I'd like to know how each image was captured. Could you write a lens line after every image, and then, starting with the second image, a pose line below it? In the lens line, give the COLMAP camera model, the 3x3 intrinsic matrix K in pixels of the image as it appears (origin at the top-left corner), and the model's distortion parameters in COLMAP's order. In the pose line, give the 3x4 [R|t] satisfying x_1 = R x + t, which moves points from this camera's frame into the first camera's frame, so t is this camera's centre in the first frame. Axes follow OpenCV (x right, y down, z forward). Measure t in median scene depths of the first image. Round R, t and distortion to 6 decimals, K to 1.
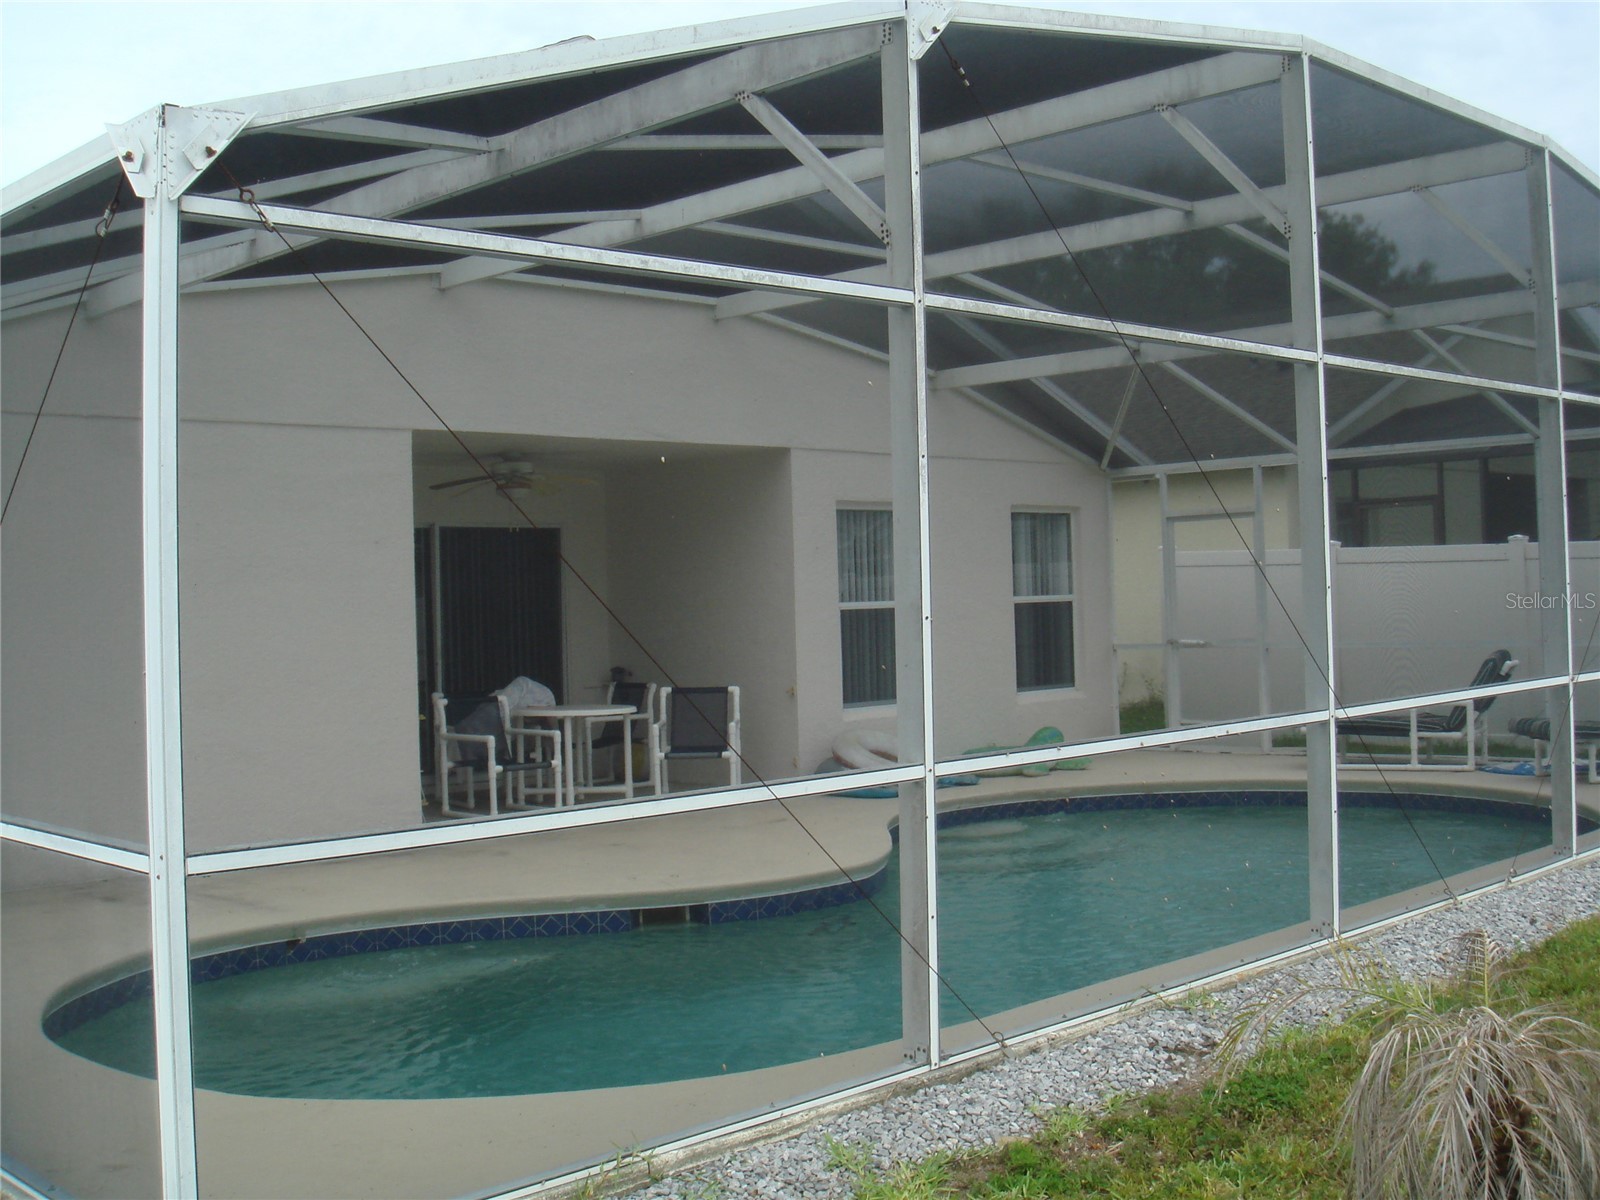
lens RADIAL K [[1812.1, 0, 794.7], [0, 1812.1, 558.2], [0, 0, 1]] dist [-0.149011, 0.001583]
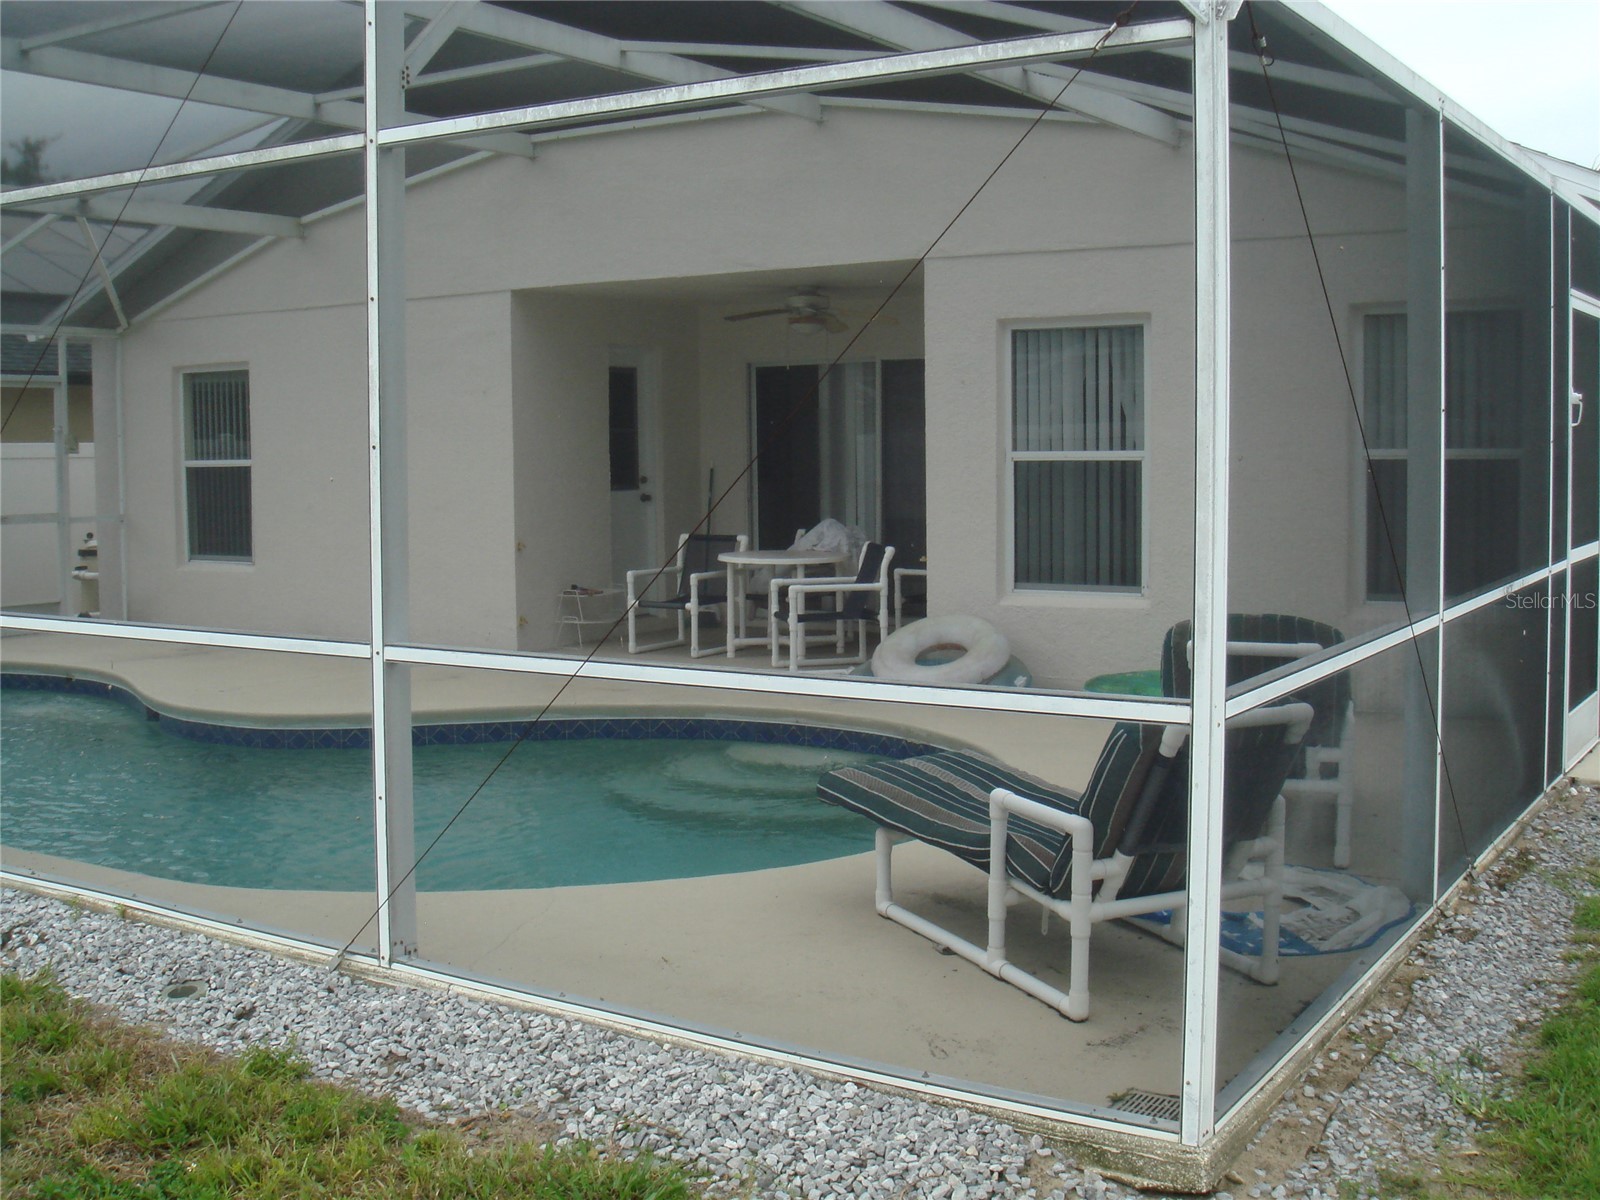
lens RADIAL K [[1812.1, 0, 794.7], [0, 1812.1, 558.2], [0, 0, 1]] dist [-0.149011, 0.001583]
pose [[0.233129, 0.087312, -0.968518, 0.751969], [0.025934, 0.995049, 0.095946, -0.006464], [0.972100, -0.047485, 0.229710, 0.730095]]
